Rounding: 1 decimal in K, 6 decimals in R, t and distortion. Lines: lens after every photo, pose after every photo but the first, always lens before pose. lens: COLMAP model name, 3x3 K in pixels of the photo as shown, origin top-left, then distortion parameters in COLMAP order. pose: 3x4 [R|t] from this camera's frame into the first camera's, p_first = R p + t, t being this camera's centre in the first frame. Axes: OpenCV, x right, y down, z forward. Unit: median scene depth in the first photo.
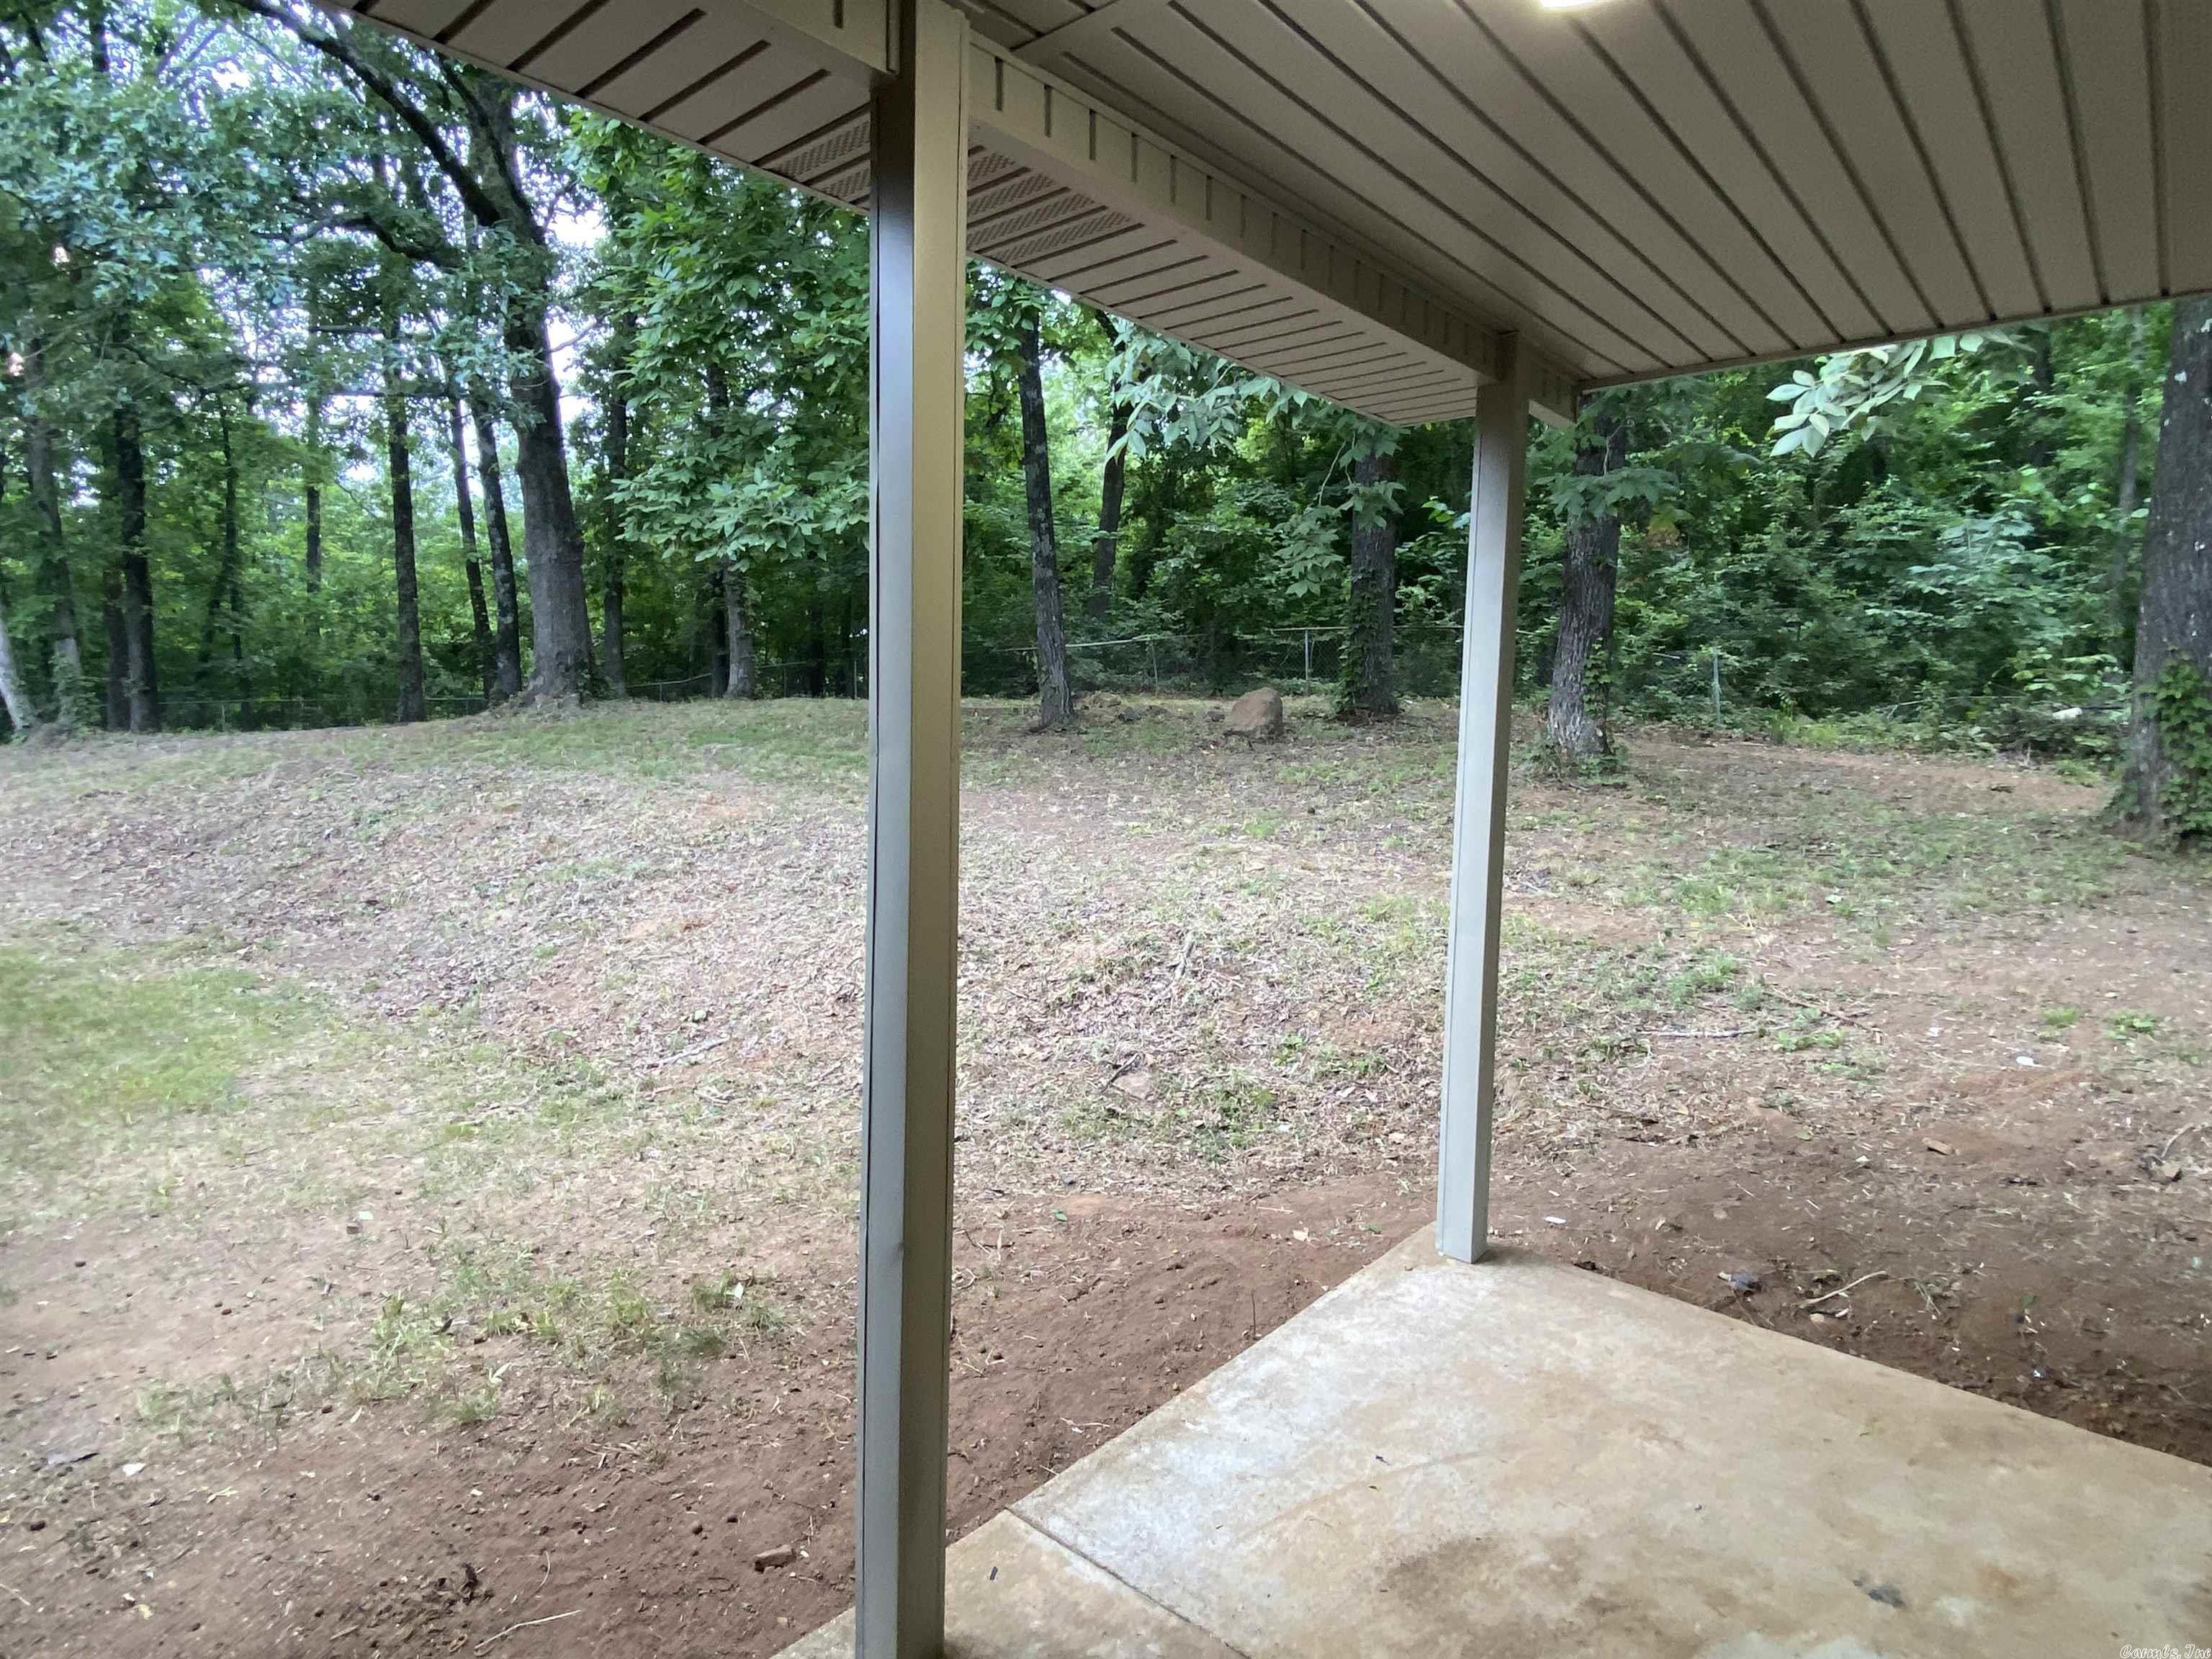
lens RADIAL K [[1259.7, 0, 1106.0], [0, 1259.7, 829.5], [0, 0, 1]] dist [0.003591, -0.028060]
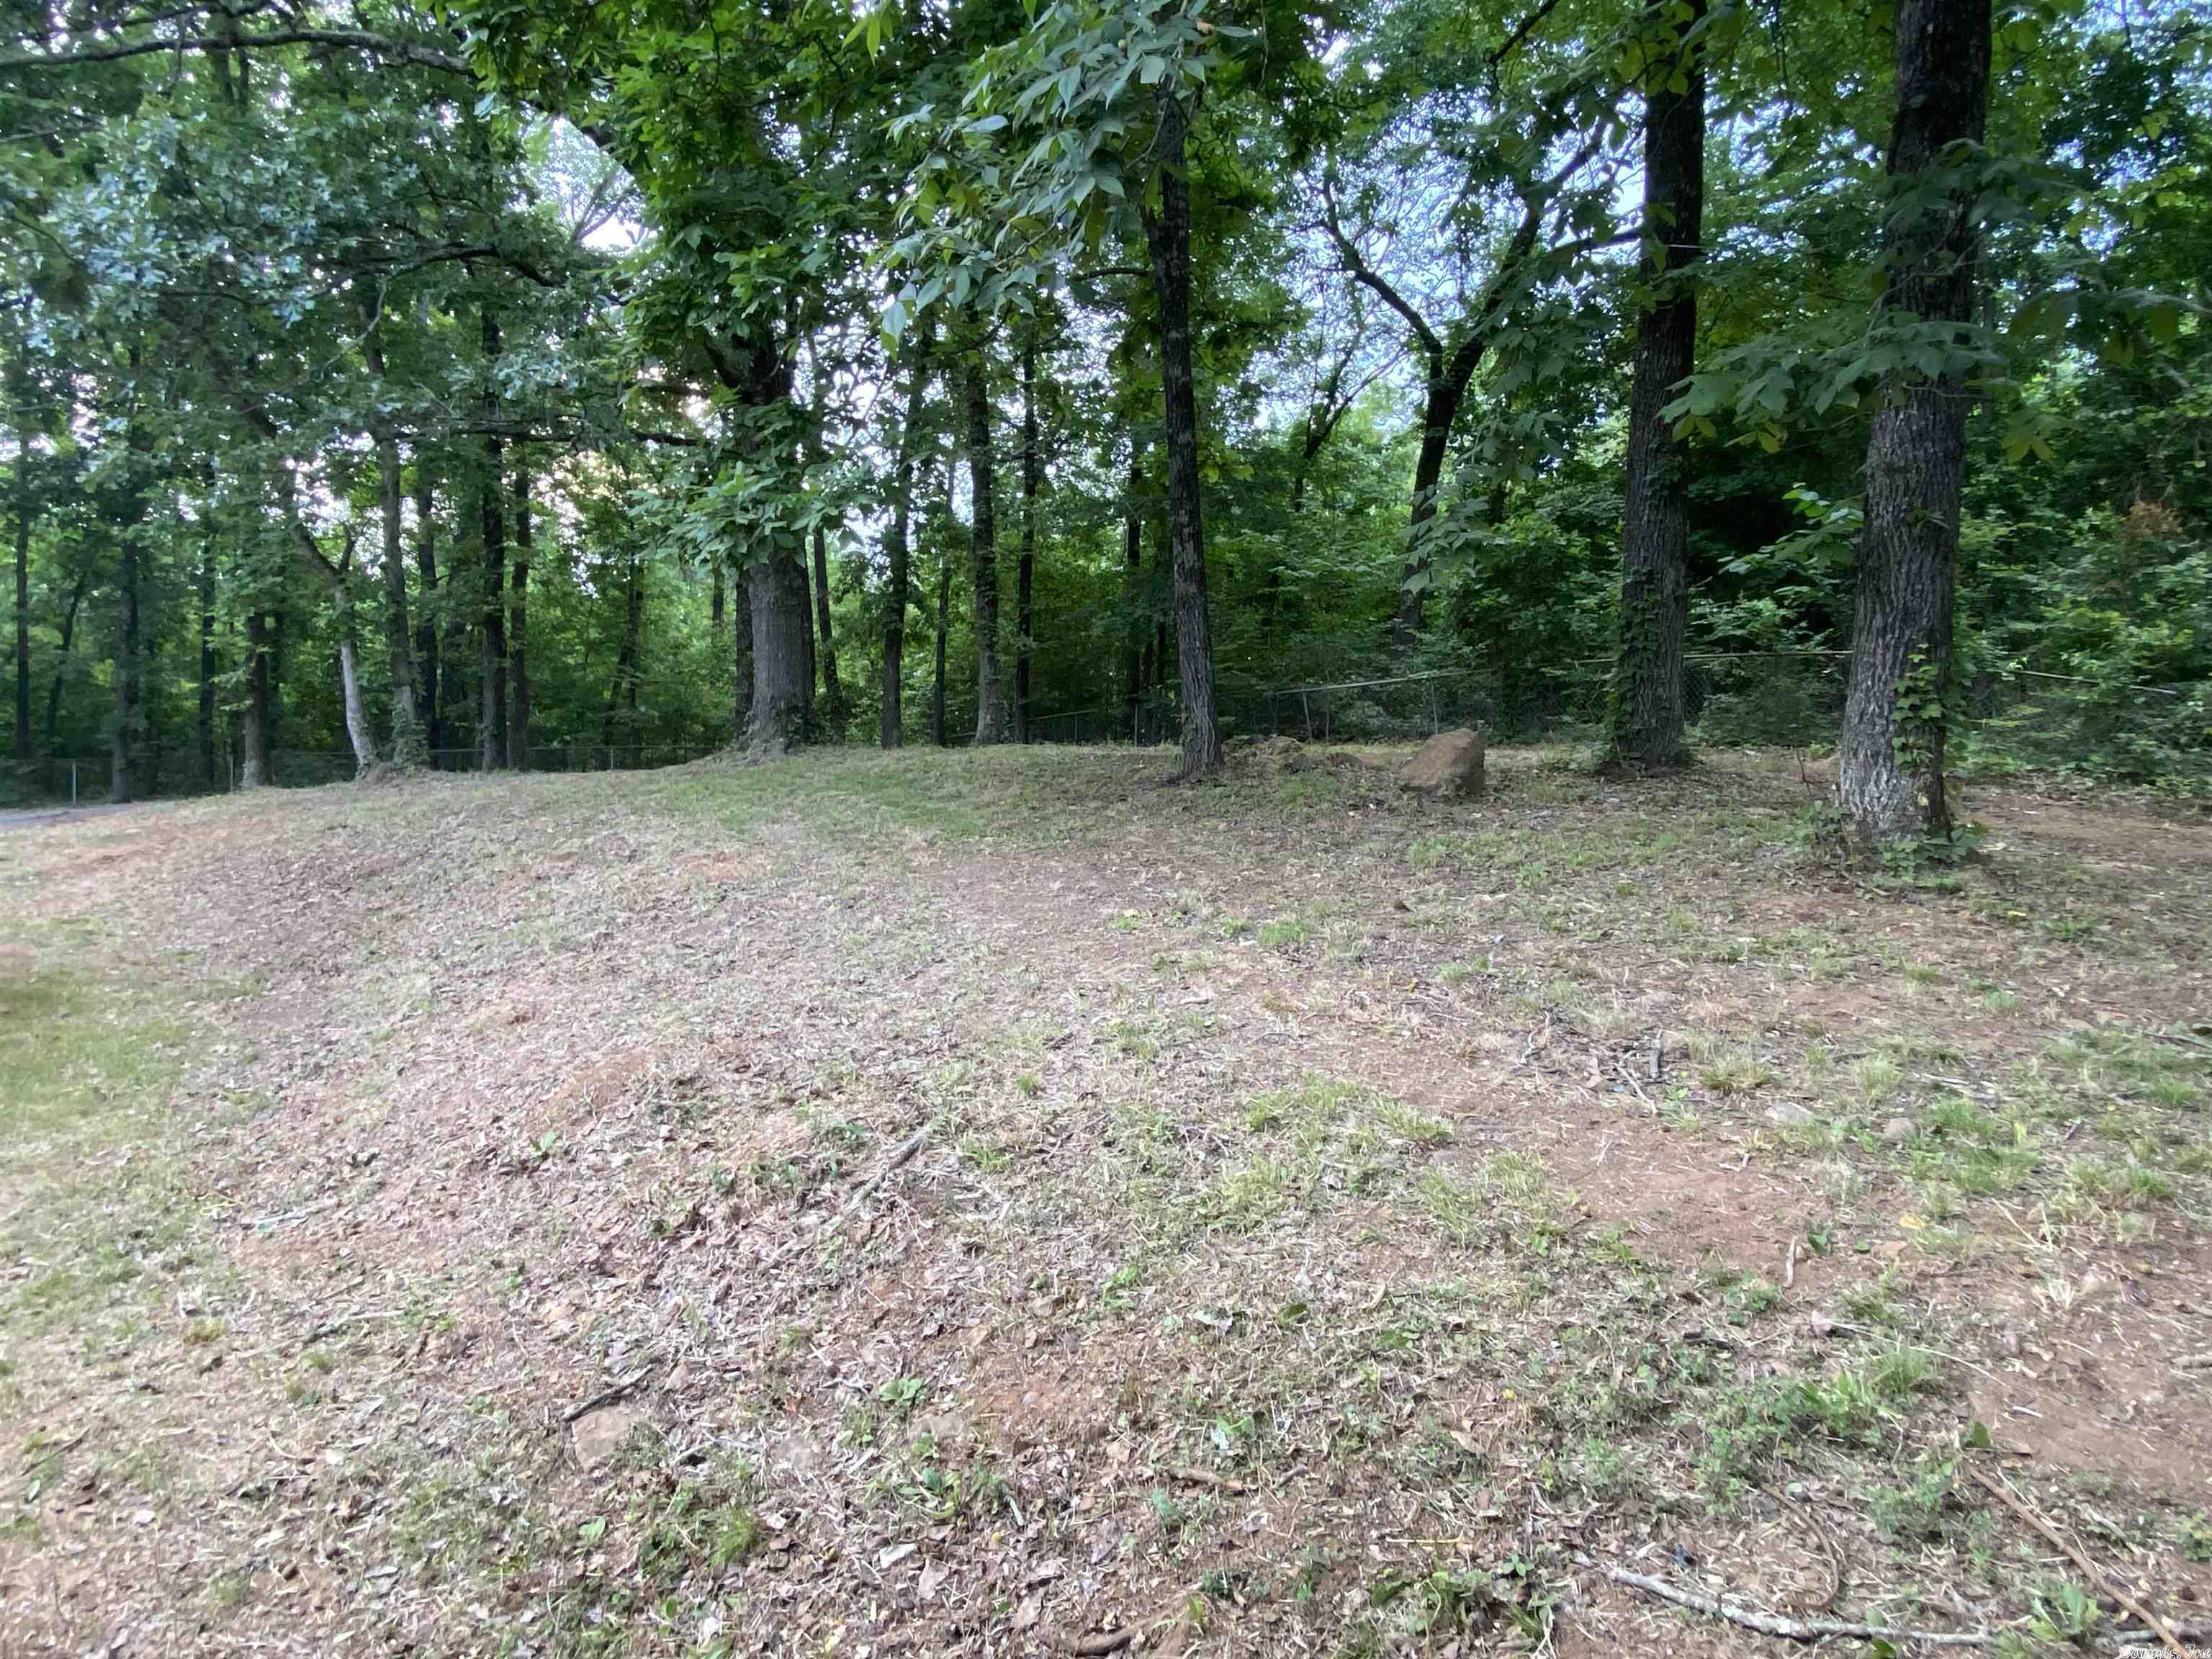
lens RADIAL K [[1259.7, 0, 1106.0], [0, 1259.7, 829.5], [0, 0, 1]] dist [0.003591, -0.028060]
pose [[0.945384, 0.027285, -0.324815, 0.129748], [-0.040937, 0.998539, -0.035269, -0.014954], [0.323378, 0.046640, 0.945120, 0.181089]]
